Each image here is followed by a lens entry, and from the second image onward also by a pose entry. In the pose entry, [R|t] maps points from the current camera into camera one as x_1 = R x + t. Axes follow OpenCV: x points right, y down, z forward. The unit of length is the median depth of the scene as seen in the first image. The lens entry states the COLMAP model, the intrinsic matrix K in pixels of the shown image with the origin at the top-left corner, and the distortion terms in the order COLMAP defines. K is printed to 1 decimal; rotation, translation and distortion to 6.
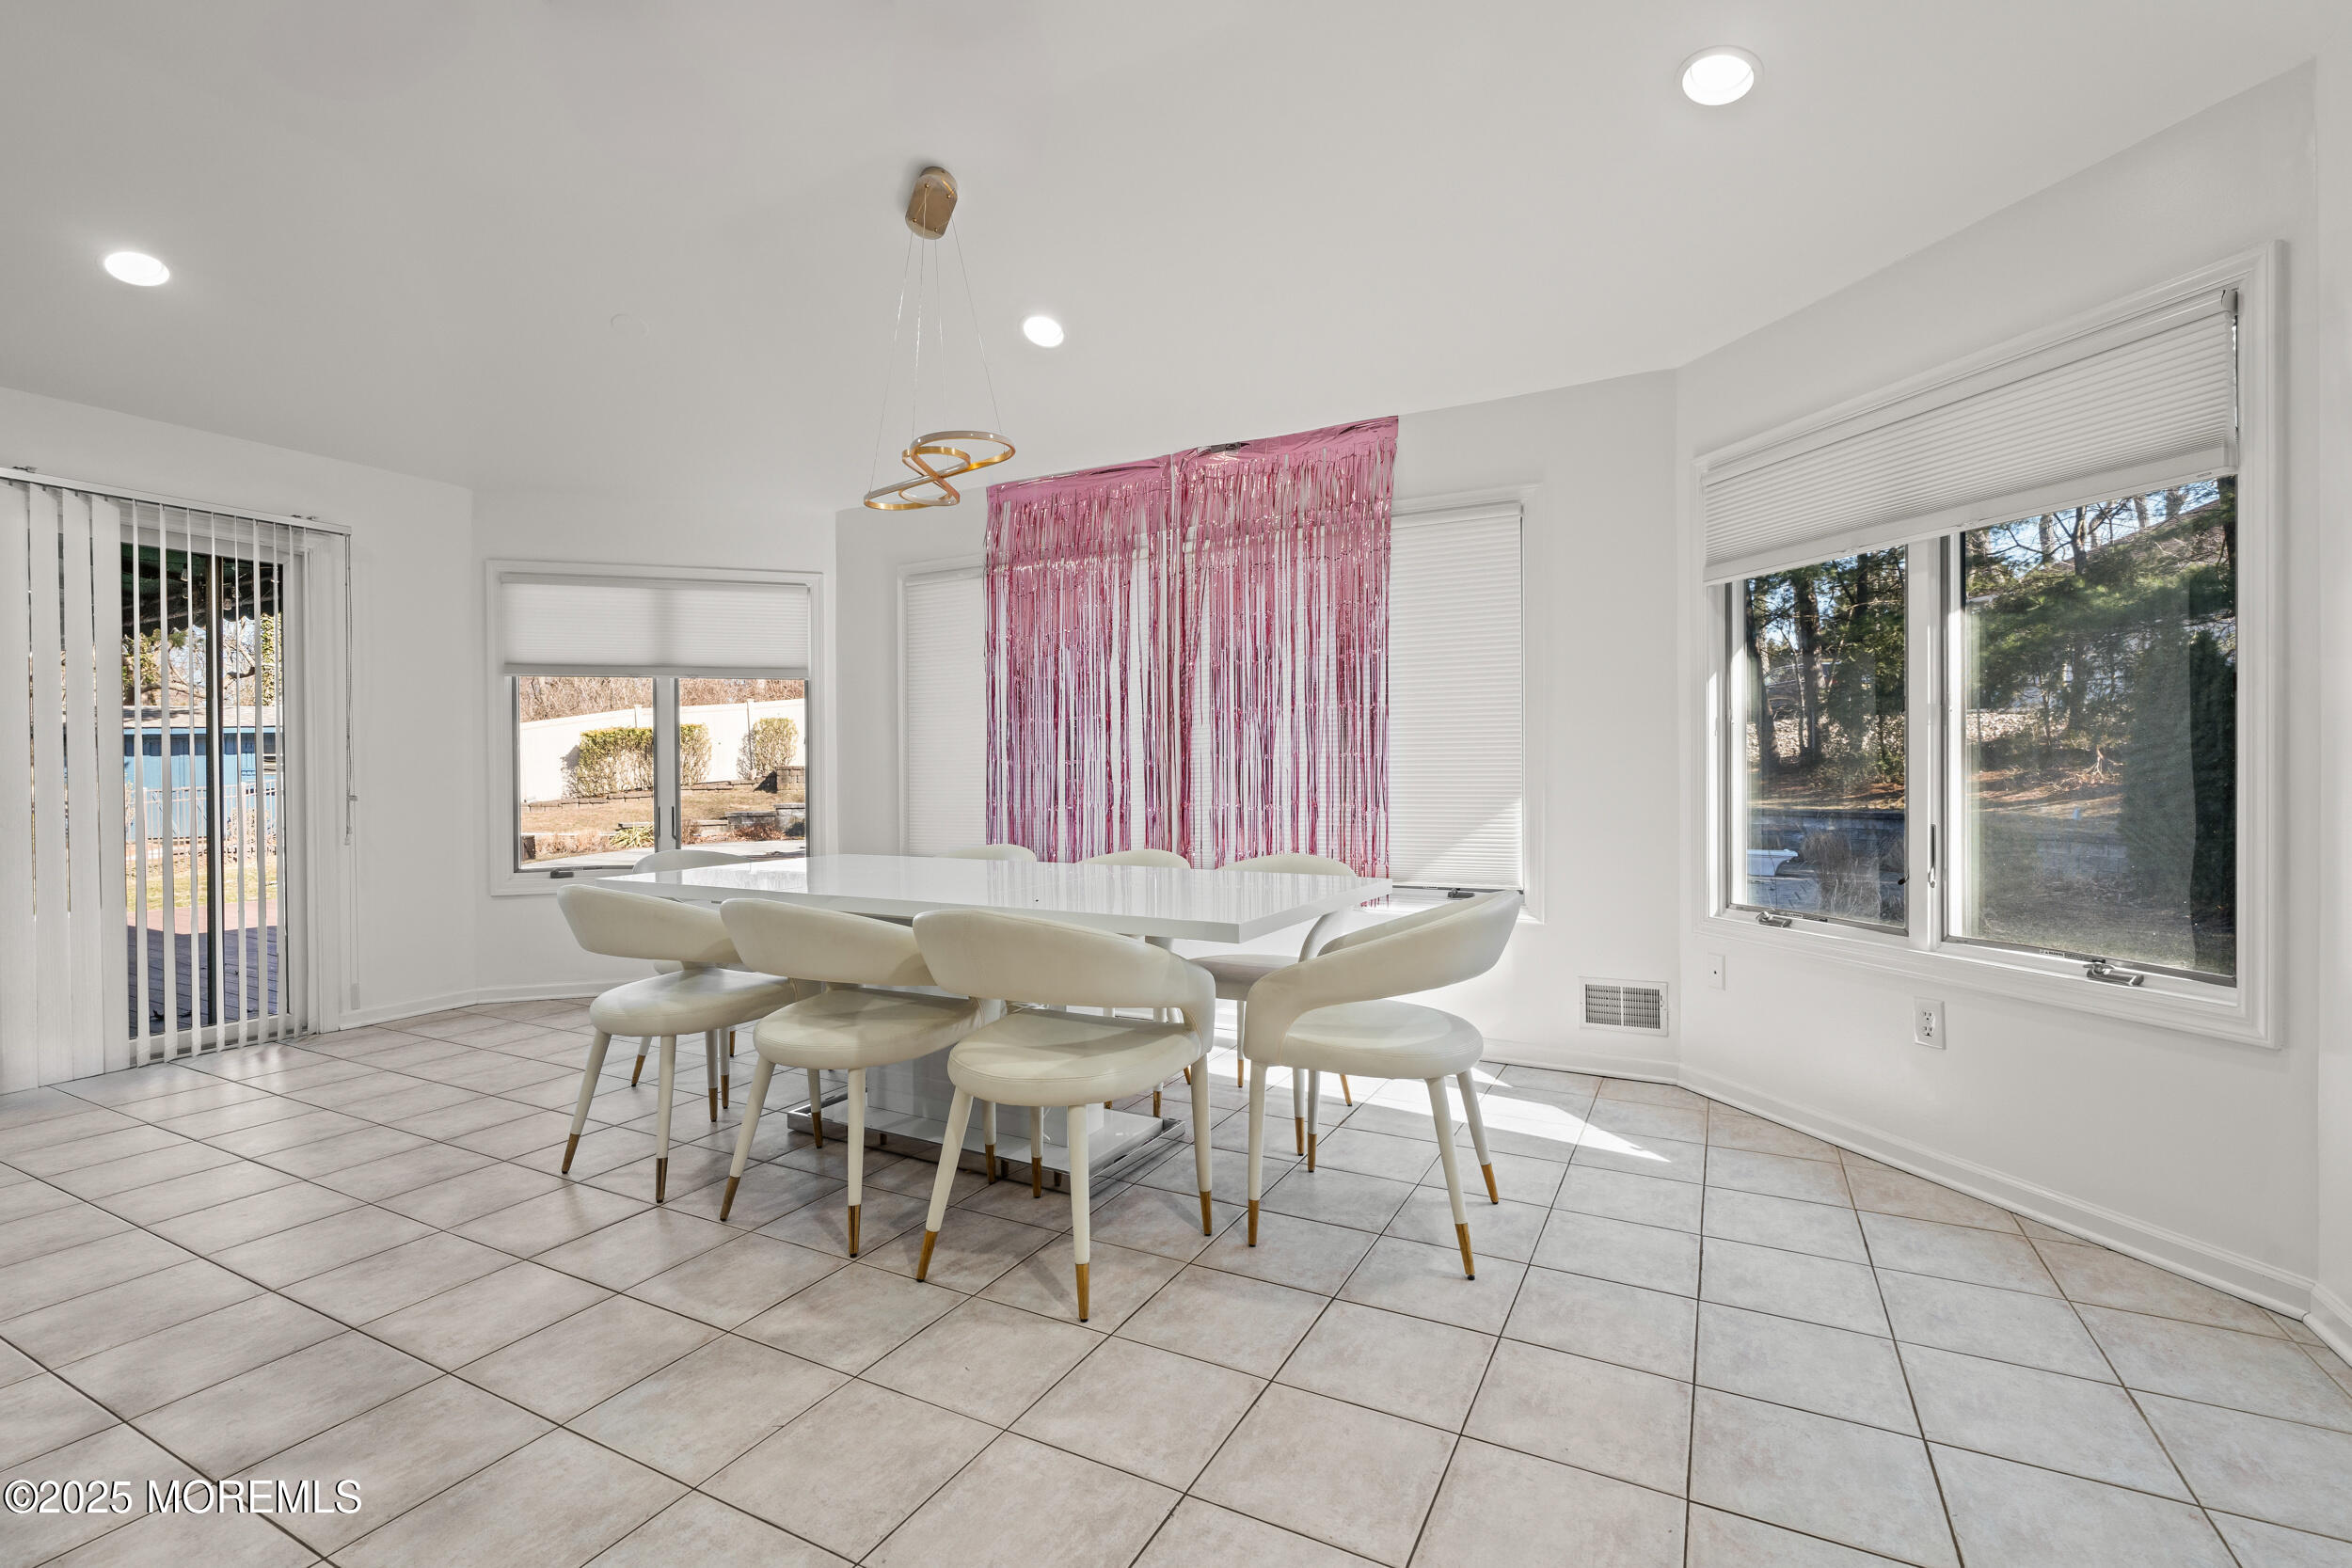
lens RADIAL K [[1046.9, 0, 1171.9], [0, 1046.9, 777.6], [0, 0, 1]] dist [-0.006067, 0.001170]
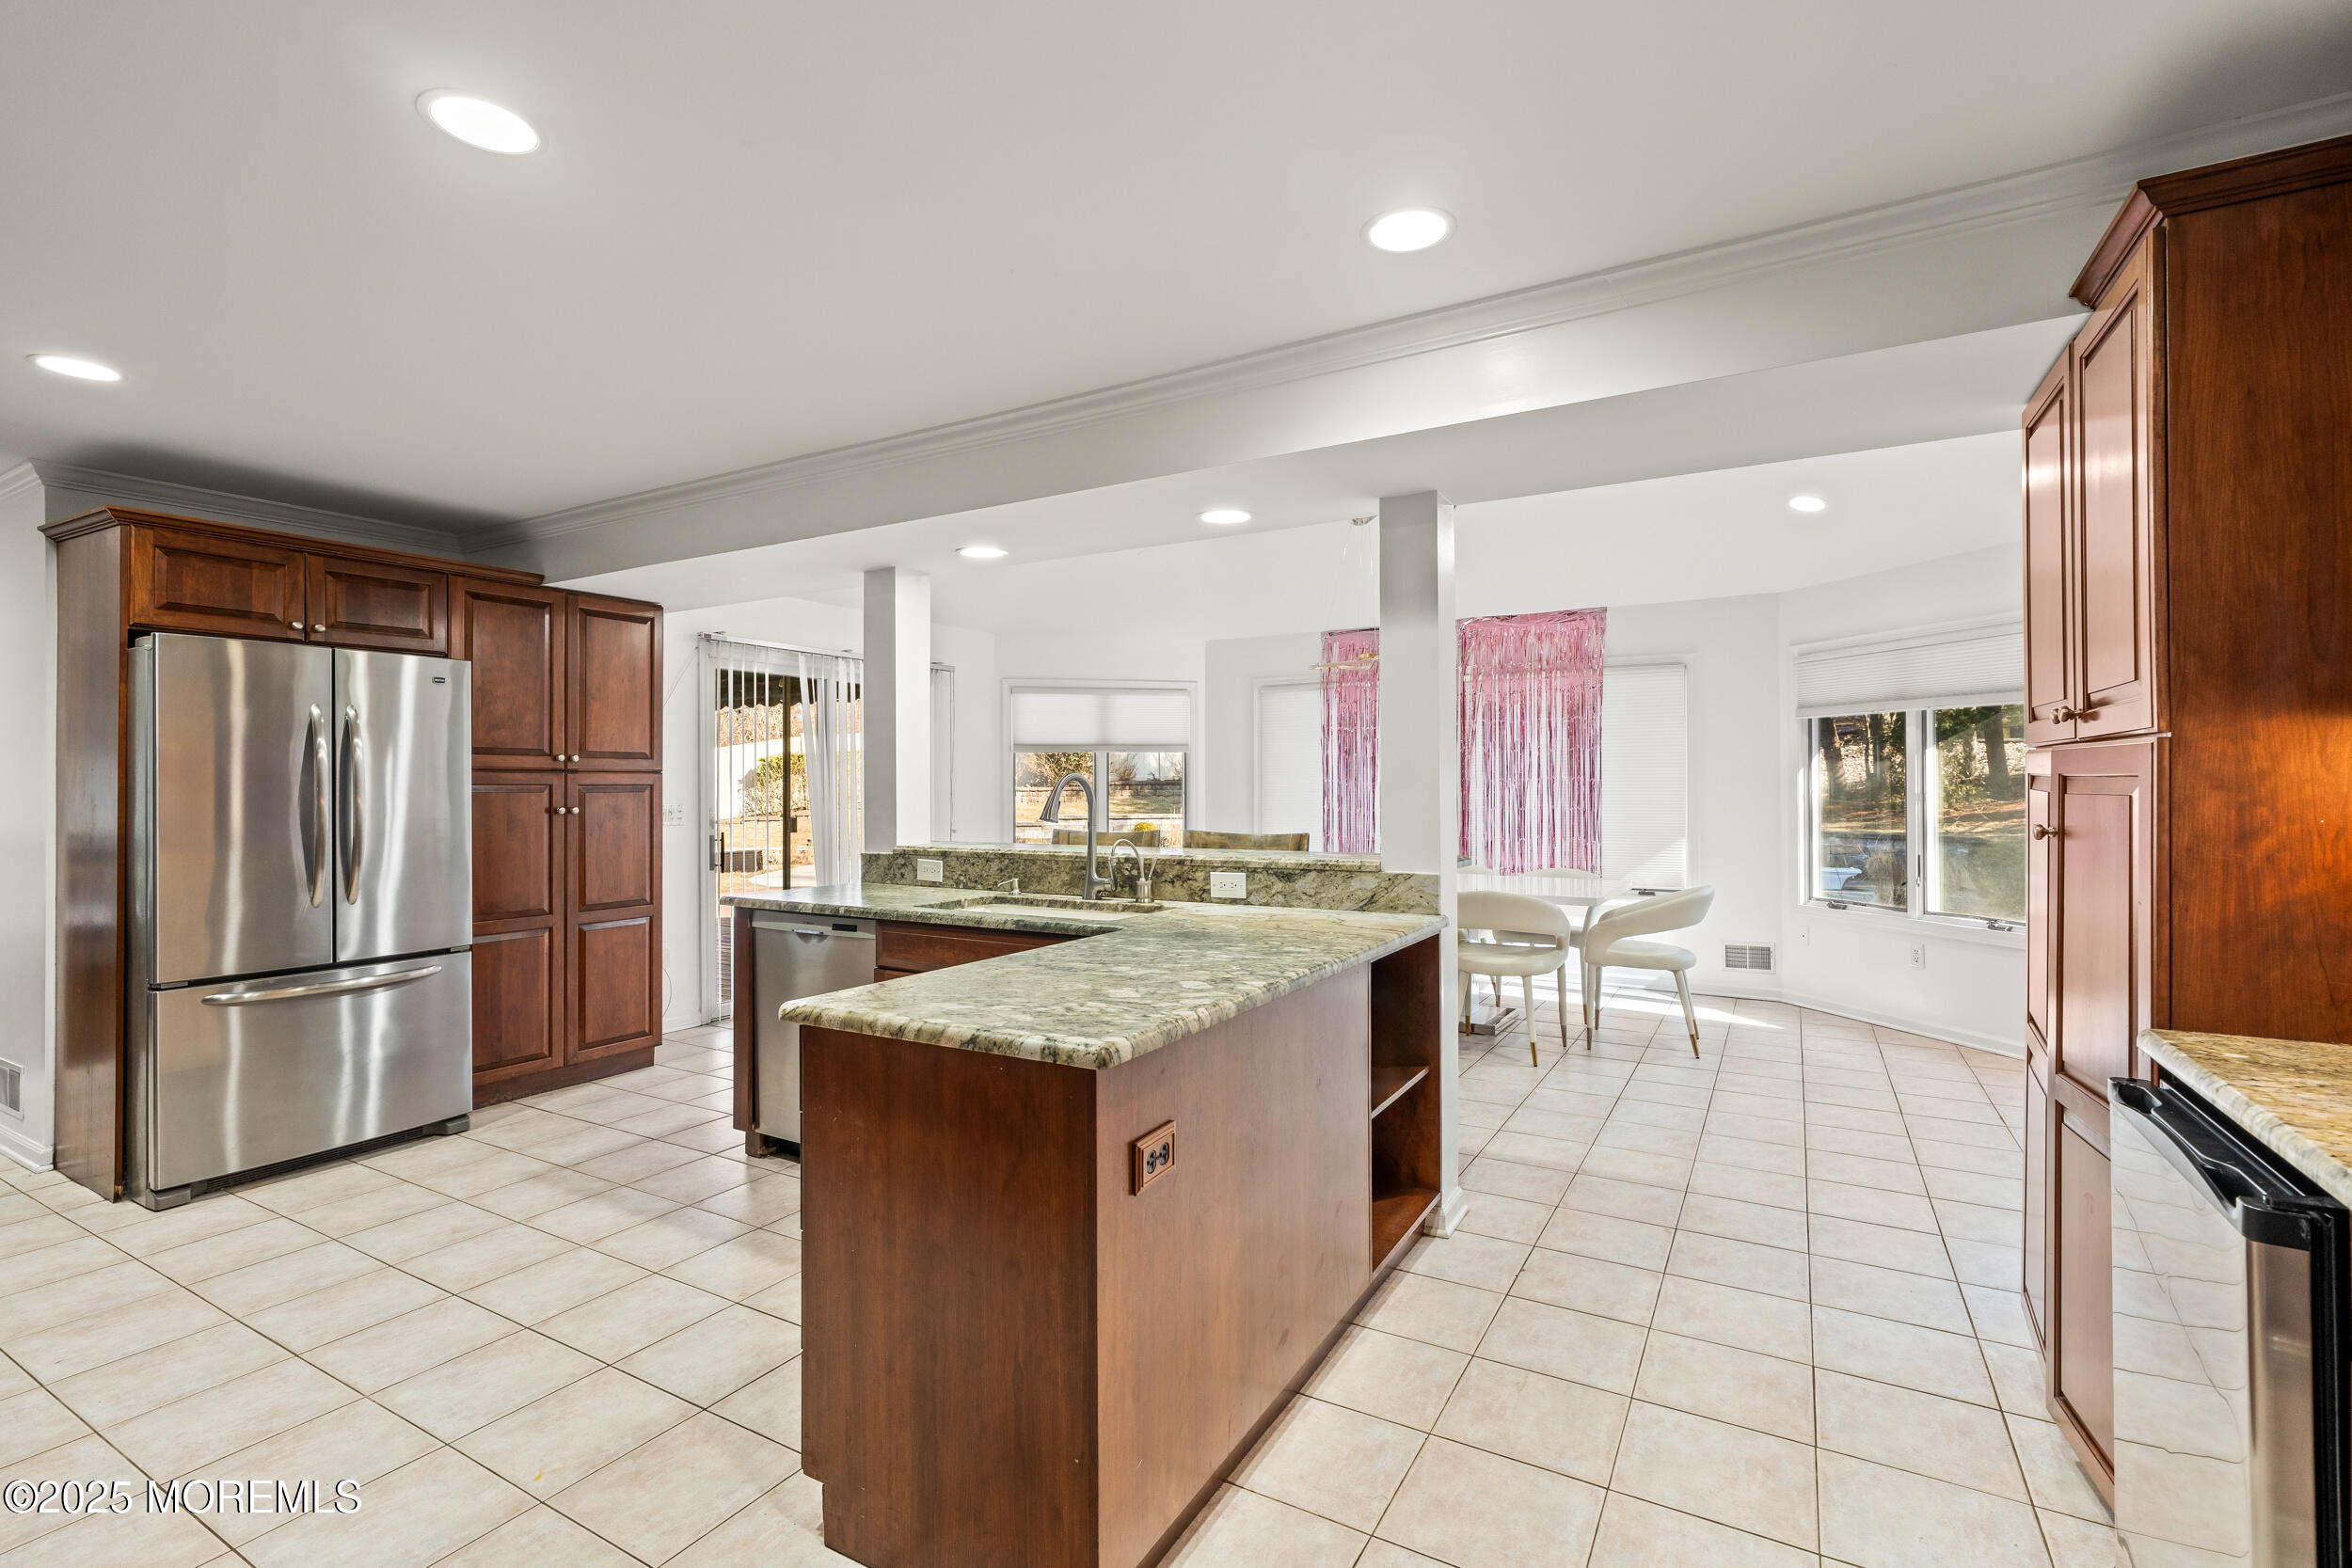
lens RADIAL K [[1058.3, 0, 1186.1], [0, 1058.3, 776.2], [0, 0, 1]] dist [-0.002179, 0.000206]
pose [[0.999444, 0.002001, -0.033276, -0.404725], [-0.002484, 0.999892, -0.014475, -0.048531], [0.033244, 0.014550, 0.999341, -0.719744]]
